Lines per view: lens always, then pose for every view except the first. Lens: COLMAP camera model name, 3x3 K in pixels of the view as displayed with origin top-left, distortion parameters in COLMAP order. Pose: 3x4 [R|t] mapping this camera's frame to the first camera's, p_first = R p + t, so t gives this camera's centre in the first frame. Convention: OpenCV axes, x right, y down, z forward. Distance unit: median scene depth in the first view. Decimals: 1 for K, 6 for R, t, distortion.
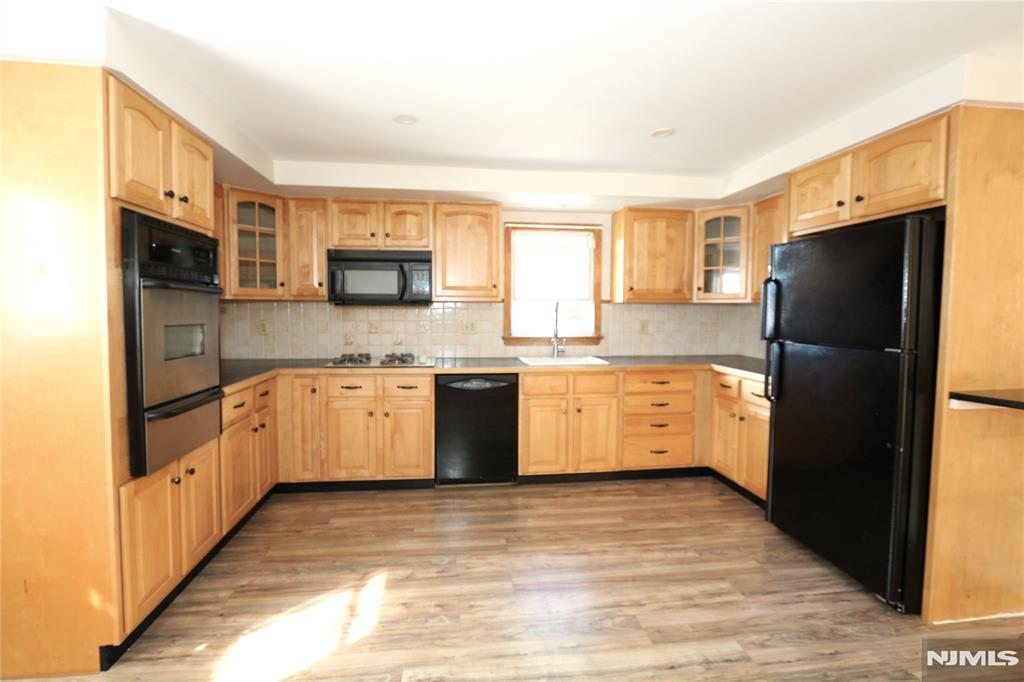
lens RADIAL K [[467.2, 0, 502.5], [0, 467.2, 335.5], [0, 0, 1]] dist [-0.018923, 0.002580]
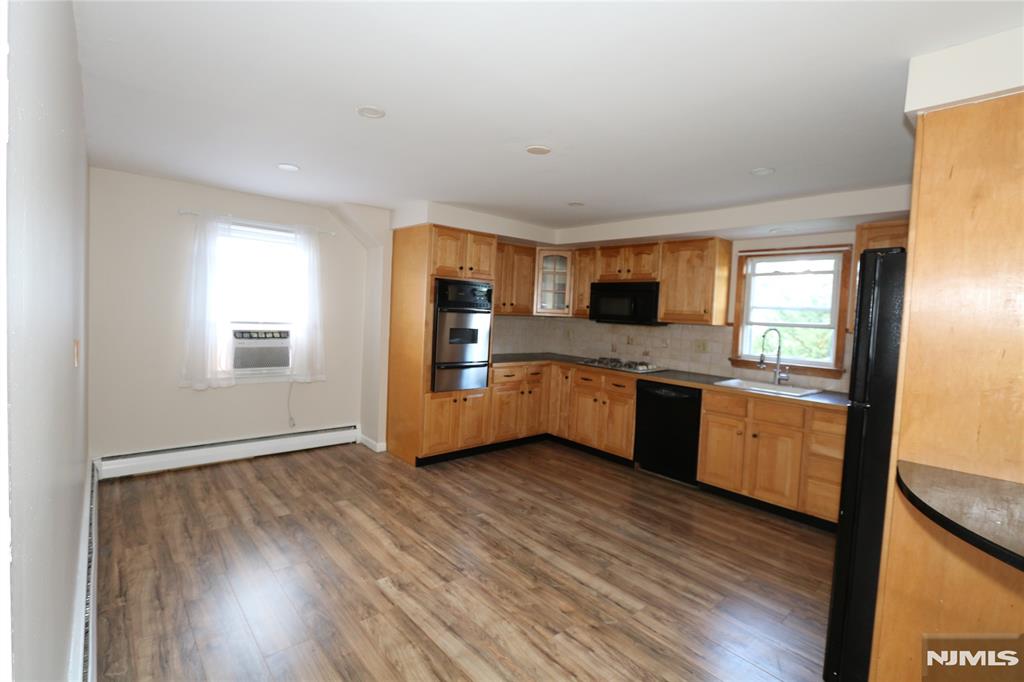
lens RADIAL K [[467.2, 0, 504.9], [0, 467.2, 336.3], [0, 0, 1]] dist [-0.018923, 0.002580]
pose [[0.563144, 0.068738, -0.823495, 0.754744], [-0.087689, 0.995879, 0.023161, -0.034160], [0.821693, 0.059168, 0.566851, -0.035483]]
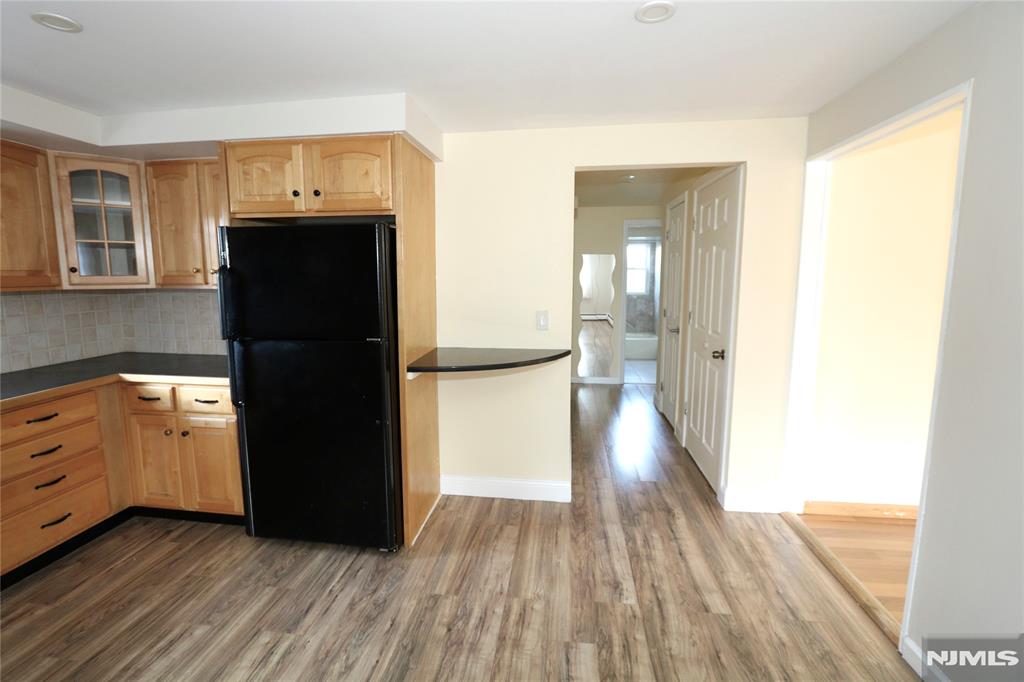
lens RADIAL K [[467.2, 0, 502.0], [0, 467.2, 334.3], [0, 0, 1]] dist [-0.018923, 0.002580]
pose [[0.254397, -0.128895, 0.958472, -0.106404], [0.055473, 0.991392, 0.118598, -0.062592], [-0.965507, 0.022999, 0.259358, 0.252258]]
